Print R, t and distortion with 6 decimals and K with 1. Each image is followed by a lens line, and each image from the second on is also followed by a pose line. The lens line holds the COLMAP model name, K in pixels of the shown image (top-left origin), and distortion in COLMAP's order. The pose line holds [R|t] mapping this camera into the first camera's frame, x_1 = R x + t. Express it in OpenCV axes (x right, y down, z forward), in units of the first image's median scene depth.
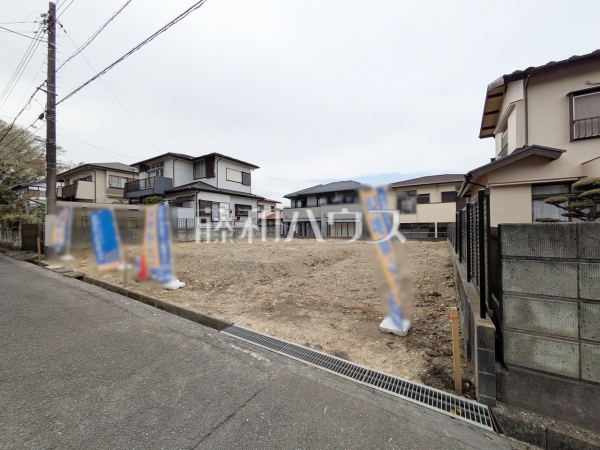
lens RADIAL K [[237.5, 0, 301.0], [0, 237.5, 226.2], [0, 0, 1]] dist [-0.002705, 0.001003]
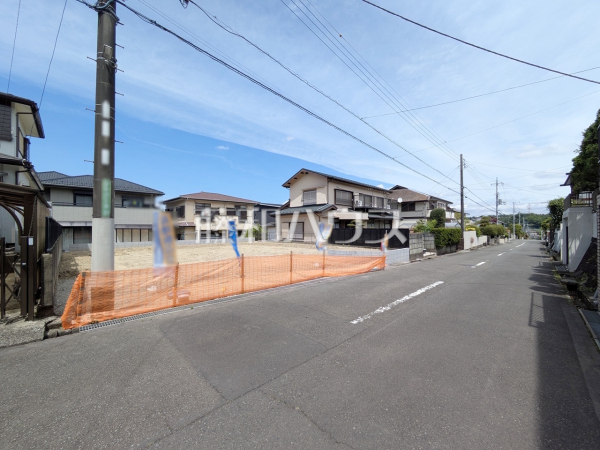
lens RADIAL K [[237.5, 0, 301.1], [0, 237.5, 227.5], [0, 0, 1]] dist [-0.002705, 0.001003]
pose [[0.241994, 0.010649, 0.970219, -1.418685], [0.000298, 0.999939, -0.011049, -0.025237], [-0.970278, 0.002963, 0.241976, 0.515751]]
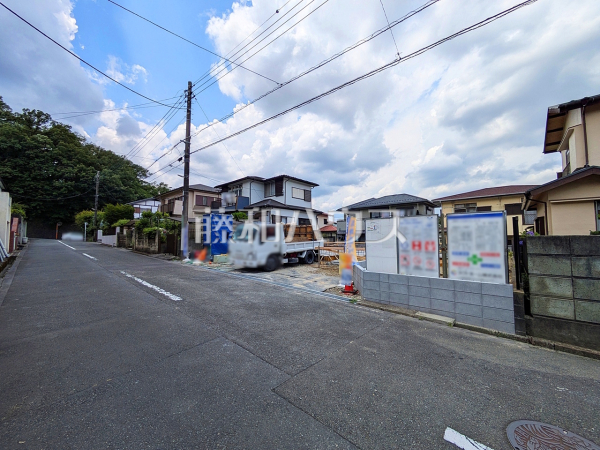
lens RADIAL K [[237.5, 0, 300.3], [0, 237.5, 226.7], [0, 0, 1]] dist [-0.002705, 0.001003]
pose [[0.982007, -0.000407, -0.188844, -0.116161], [-0.008577, 0.998870, -0.046754, 0.004171], [0.188650, 0.047532, 0.980893, -0.251542]]
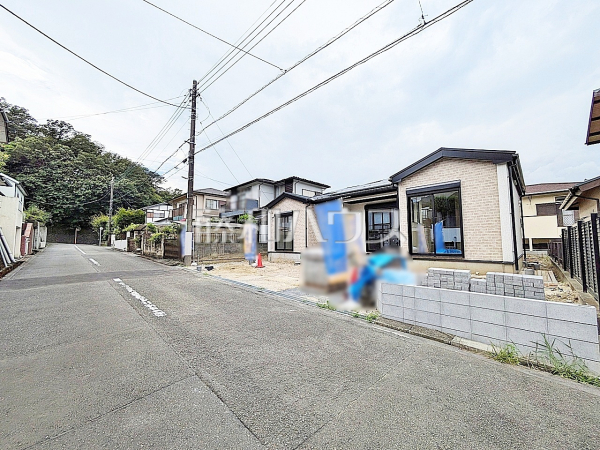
lens RADIAL K [[237.5, 0, 300.9], [0, 237.5, 226.5], [0, 0, 1]] dist [-0.002705, 0.001003]
pose [[0.971173, -0.010843, -0.238128, -0.117883], [-0.004499, 0.997953, -0.063790, 0.003180], [0.238332, 0.063022, 0.969137, -0.153032]]
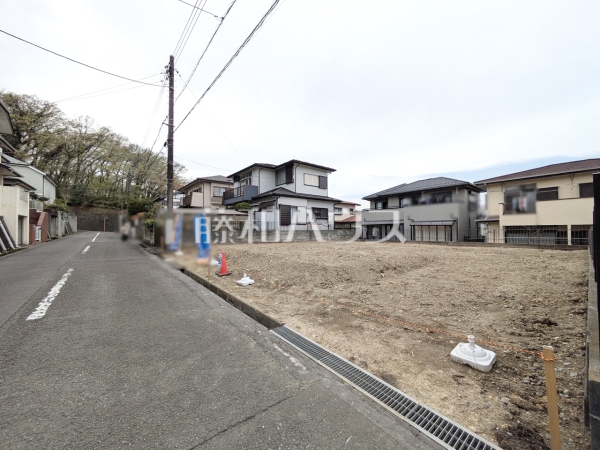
lens RADIAL K [[237.5, 0, 300.3], [0, 237.5, 226.9], [0, 0, 1]] dist [-0.002705, 0.001003]
pose [[0.941502, 0.000819, -0.337006, 0.048126], [-0.003923, 0.999956, -0.008530, 0.000984], [0.336984, 0.009353, 0.941464, 0.025058]]
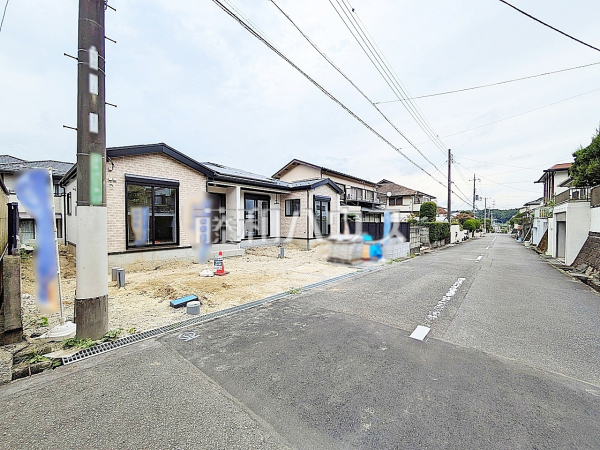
lens RADIAL K [[237.5, 0, 301.4], [0, 237.5, 226.7], [0, 0, 1]] dist [-0.002705, 0.001003]
pose [[0.156712, -0.011893, 0.987573, -1.356534], [-0.003471, 0.999915, 0.012592, -0.024217], [-0.987638, -0.005401, 0.156657, 0.646906]]
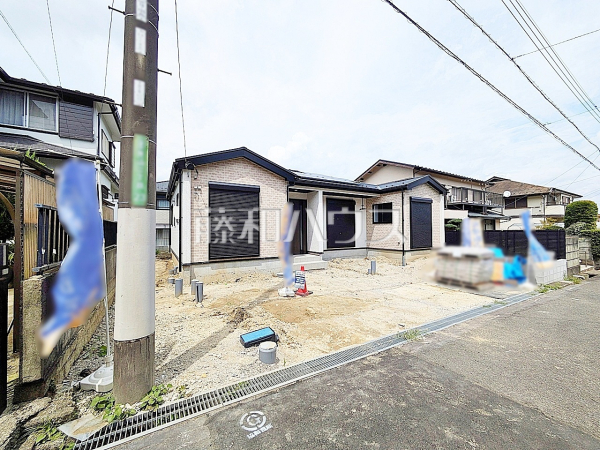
lens RADIAL K [[237.5, 0, 300.8], [0, 237.5, 227.3], [0, 0, 1]] dist [-0.002705, 0.001003]
pose [[0.464849, 0.019277, 0.885180, -1.204971], [0.000155, 0.999761, -0.021854, -0.023745], [-0.885390, 0.010296, 0.464735, 0.733111]]
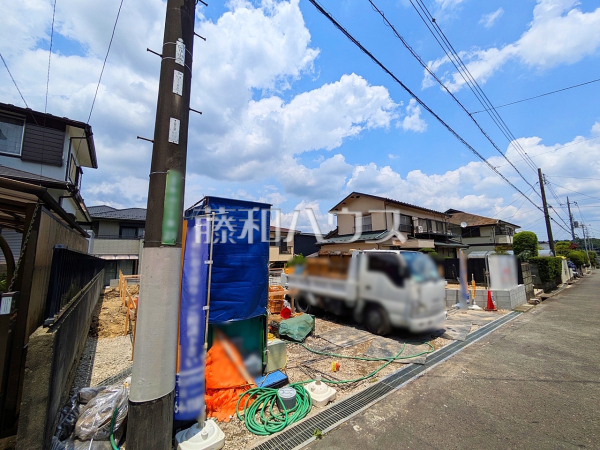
lens RADIAL K [[237.5, 0, 301.1], [0, 237.5, 226.7], [0, 0, 1]] dist [-0.002705, 0.001003]
pose [[0.348633, 0.128737, 0.928376, -1.235872], [0.011484, 0.989861, -0.141576, -0.034142], [-0.937189, 0.060020, 0.343620, 0.792655]]
